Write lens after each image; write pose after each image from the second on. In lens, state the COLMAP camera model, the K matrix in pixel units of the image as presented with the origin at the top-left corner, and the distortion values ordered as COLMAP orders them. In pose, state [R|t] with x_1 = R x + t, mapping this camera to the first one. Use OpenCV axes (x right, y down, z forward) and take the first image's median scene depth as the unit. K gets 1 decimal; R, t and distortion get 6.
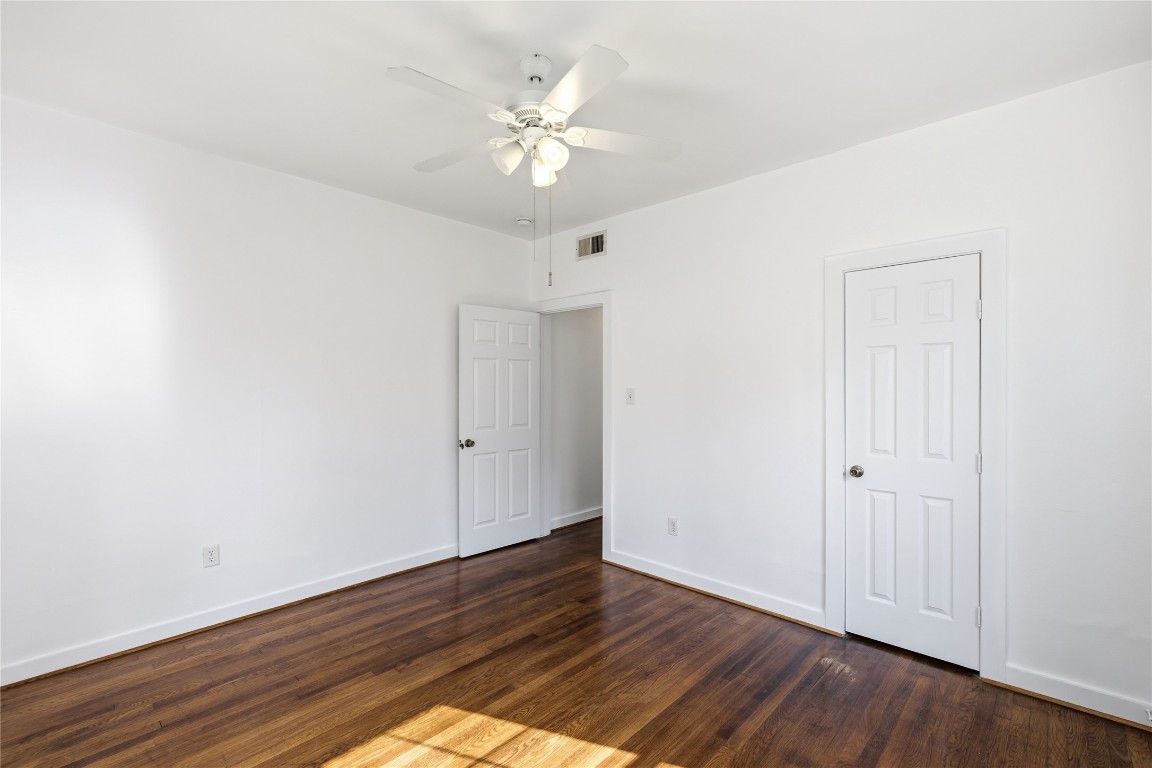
lens RADIAL K [[512.0, 0, 576.0], [0, 512.0, 384.0], [0, 0, 1]] dist [-0.002469, -0.000370]
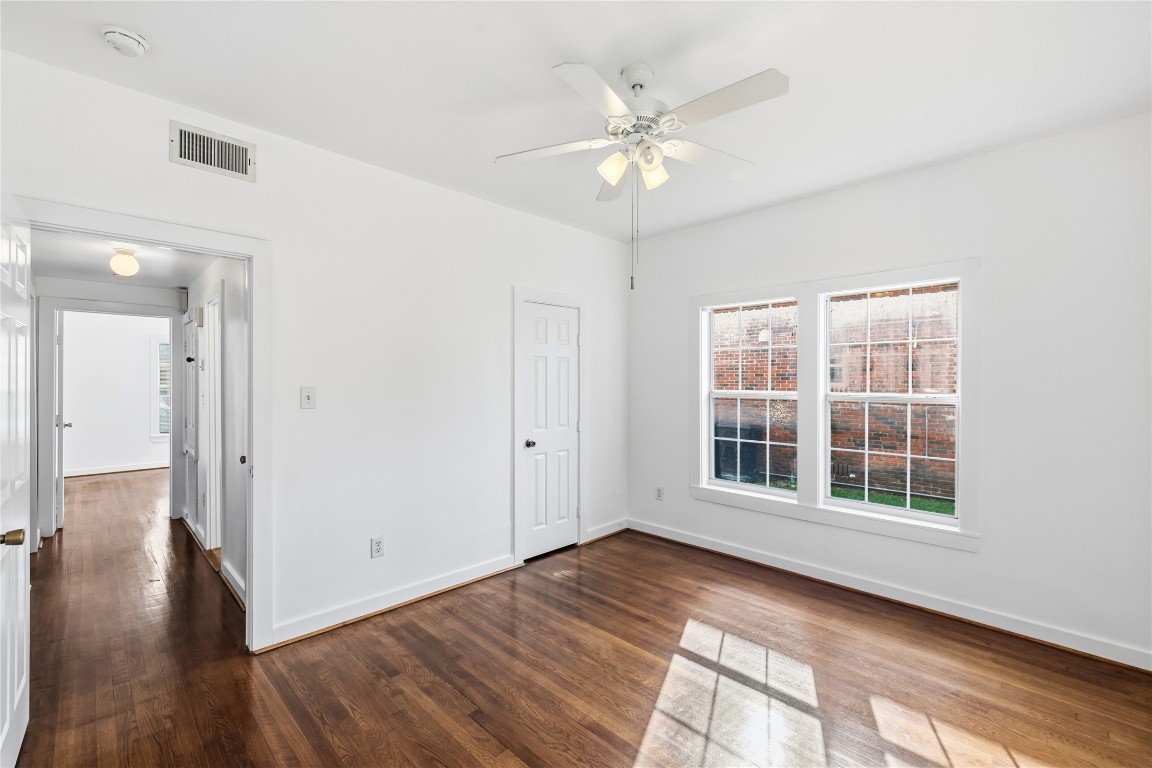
lens RADIAL K [[489.5, 0, 580.1], [0, 489.5, 377.7], [0, 0, 1]] dist [0.000145, 0.000025]
pose [[0.024099, 0.008437, 0.999674, -0.913409], [-0.003377, 0.999959, -0.008358, 0.000033], [-0.999704, -0.003175, 0.024126, 0.936538]]
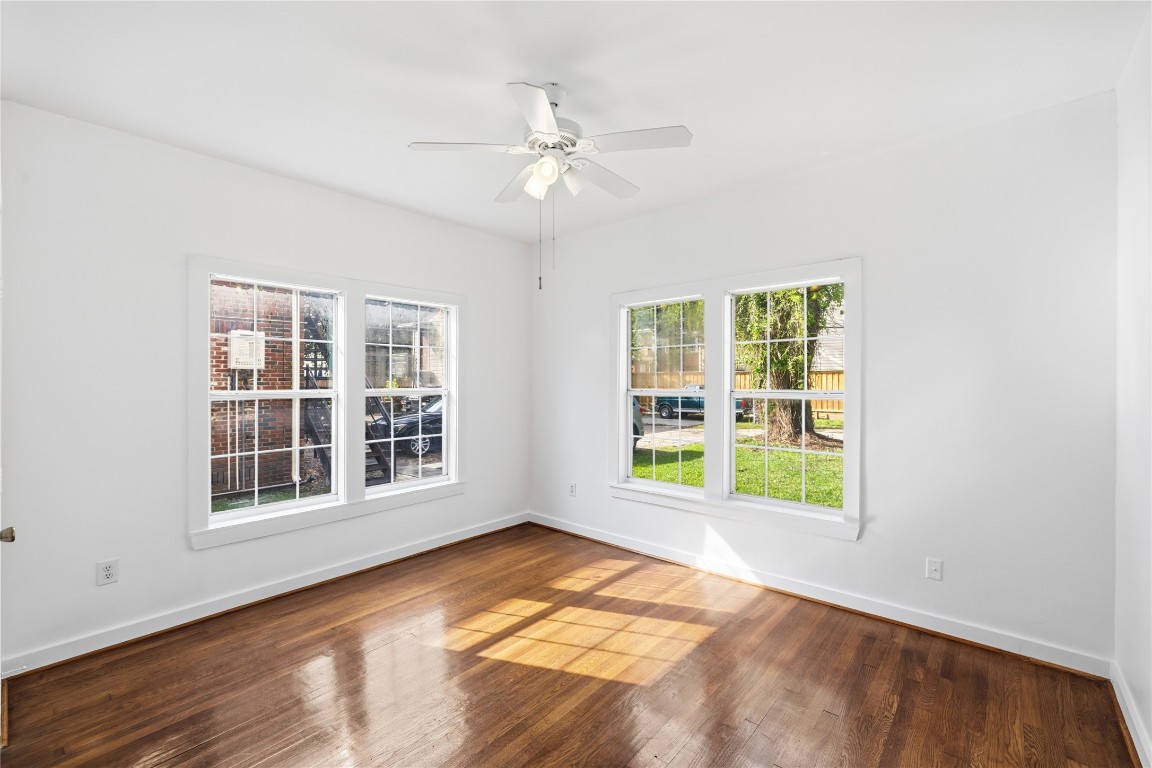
lens RADIAL K [[489.5, 0, 580.1], [0, 489.5, 377.7], [0, 0, 1]] dist [0.000145, 0.000025]
pose [[-0.998962, 0.002048, -0.045503, -0.075003], [0.002220, 0.999991, -0.003730, 0.000398], [0.045495, -0.003827, -0.998957, 1.763168]]
